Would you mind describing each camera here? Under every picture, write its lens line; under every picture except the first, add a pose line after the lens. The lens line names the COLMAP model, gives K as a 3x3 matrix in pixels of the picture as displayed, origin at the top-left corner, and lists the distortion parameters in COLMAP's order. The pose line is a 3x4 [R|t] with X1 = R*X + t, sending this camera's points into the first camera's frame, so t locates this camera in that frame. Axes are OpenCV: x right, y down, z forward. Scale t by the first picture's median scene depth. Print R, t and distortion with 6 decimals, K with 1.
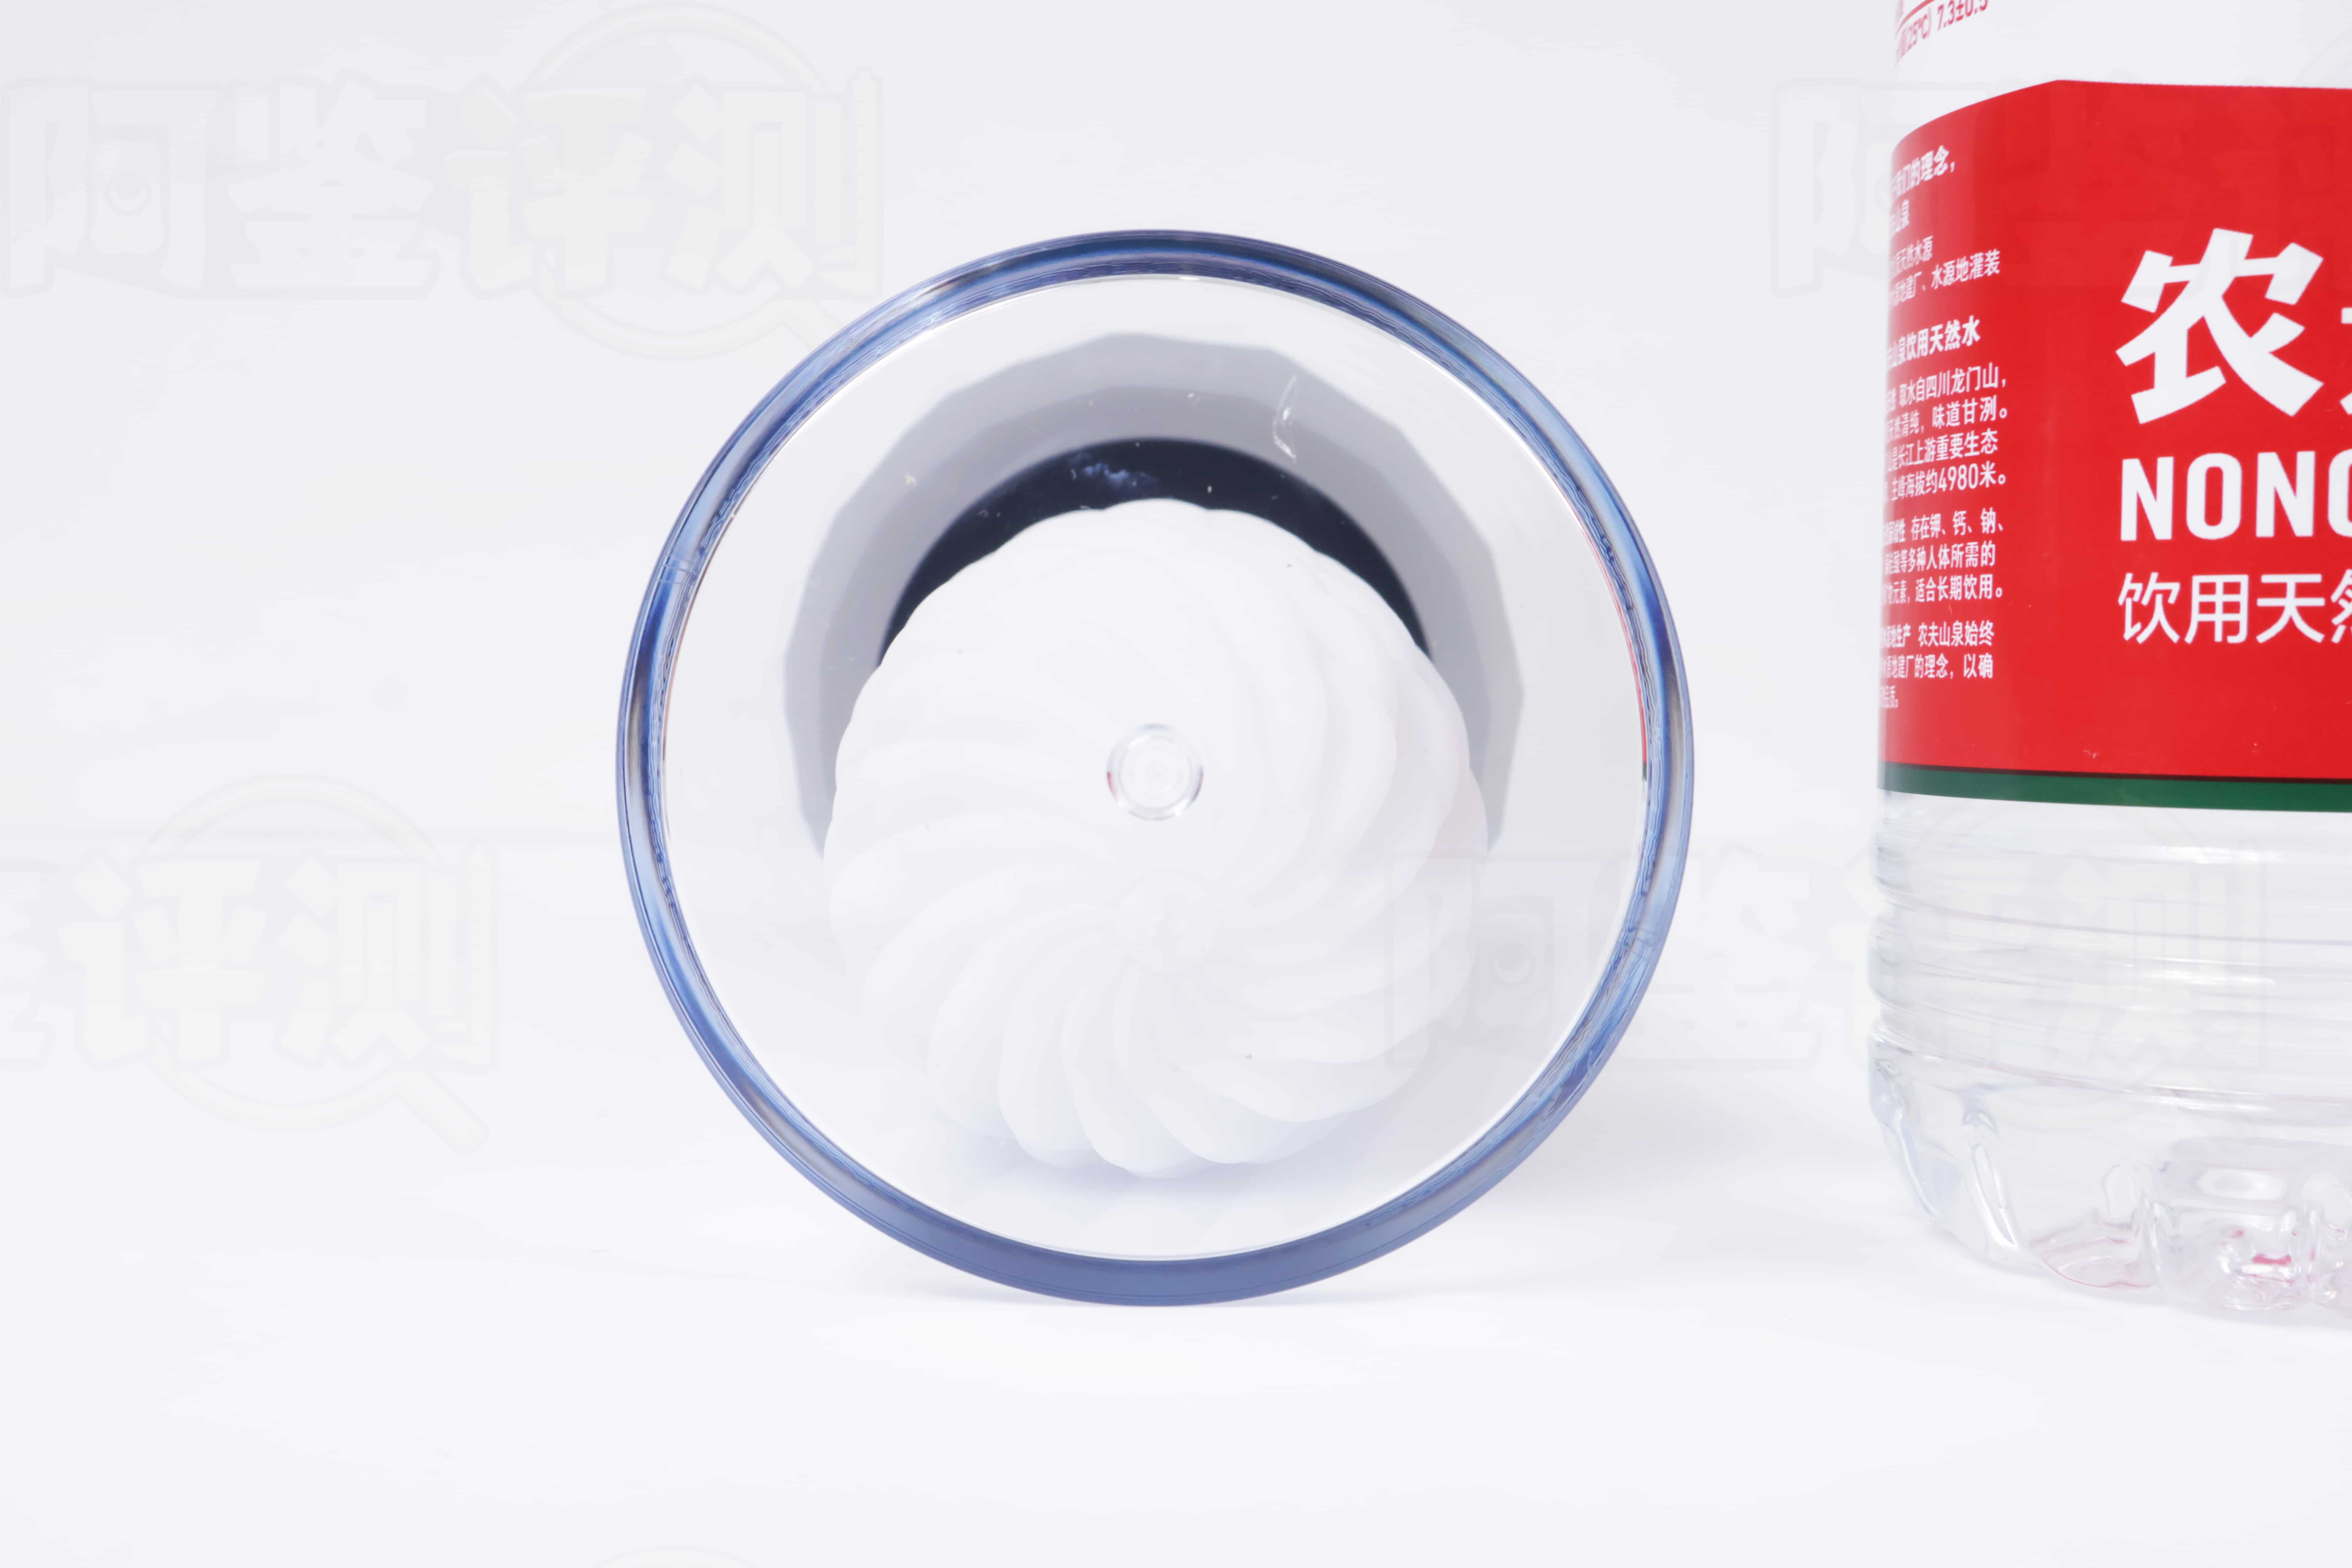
lens RADIAL K [[2495.4, 0, 1176.0], [0, 2495.4, 784.0], [0, 0, 1]] dist [0.003647, 0.012237]
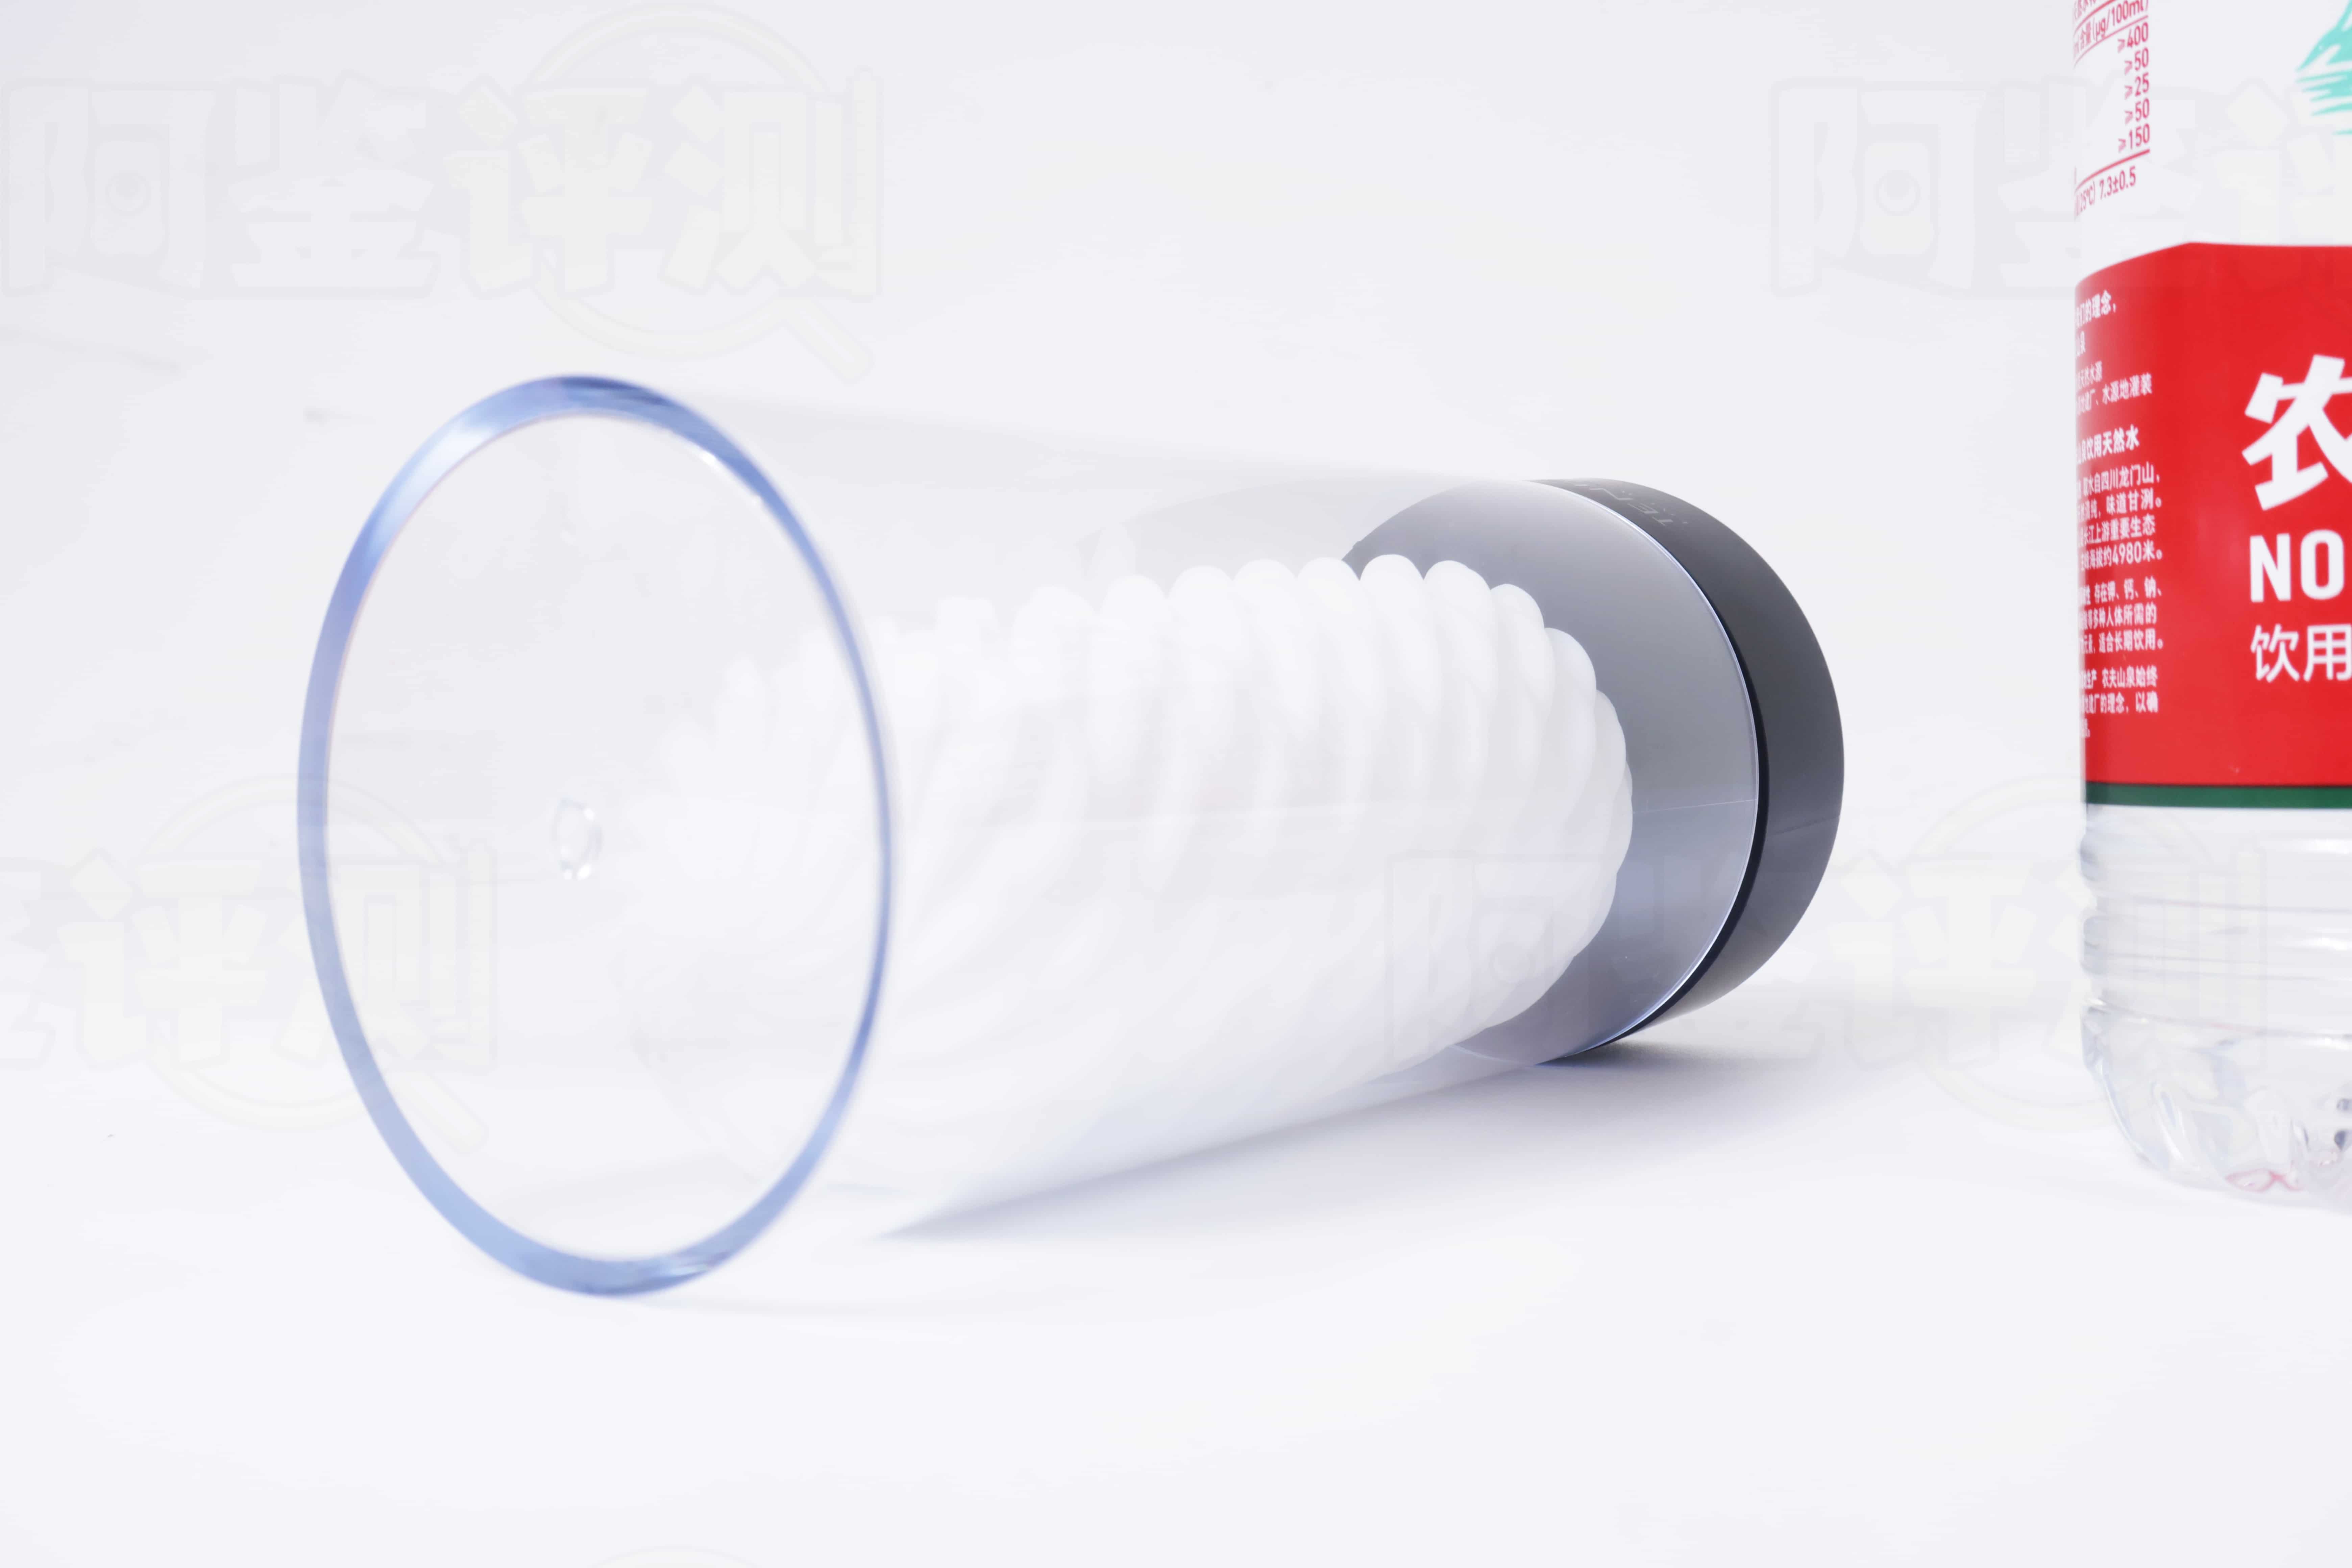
lens RADIAL K [[2495.4, 0, 1176.0], [0, 2495.4, 784.0], [0, 0, 1]] dist [0.003647, 0.012237]
pose [[0.990970, -0.028727, -0.130968, -0.000783], [0.026367, 0.999458, -0.019717, 0.006062], [0.131464, 0.016086, 0.991190, -0.316551]]
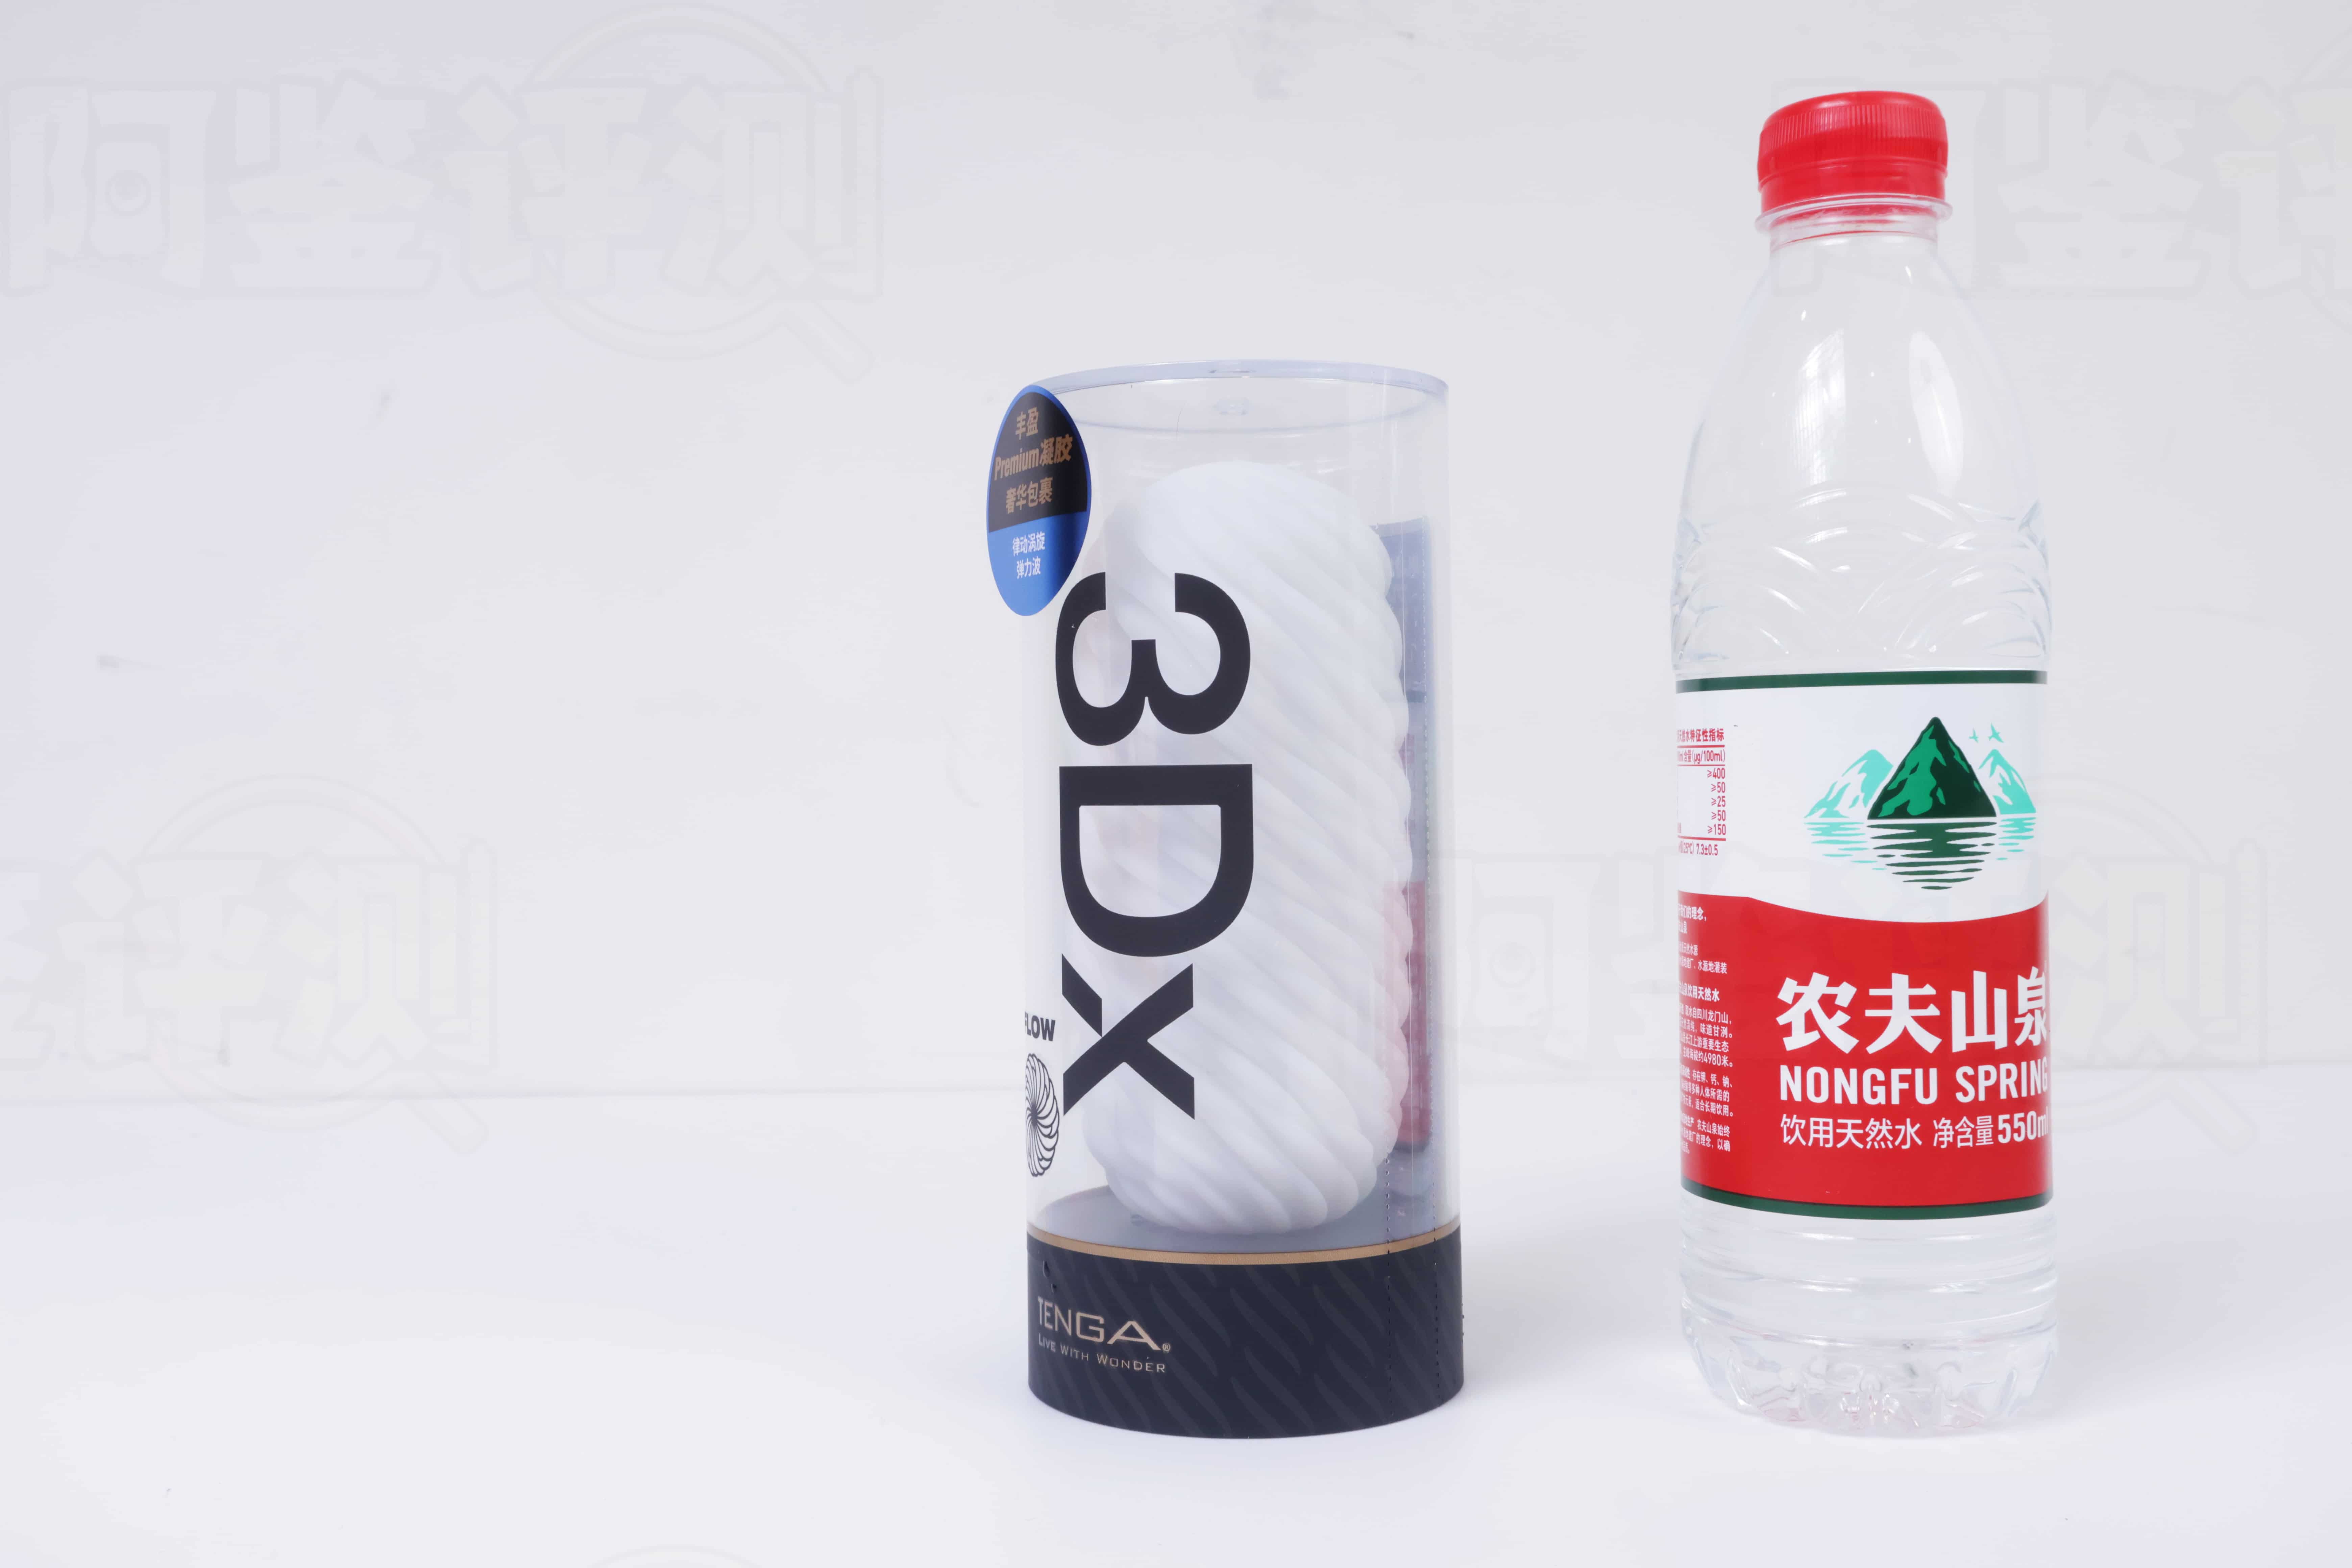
lens RADIAL K [[2495.4, 0, 1176.0], [0, 2495.4, 784.0], [0, 0, 1]] dist [0.003647, 0.012237]
pose [[0.996497, -0.026644, 0.079276, -0.343126], [0.028402, 0.999373, -0.021134, -0.341005], [-0.078663, 0.023311, 0.996629, -1.220564]]
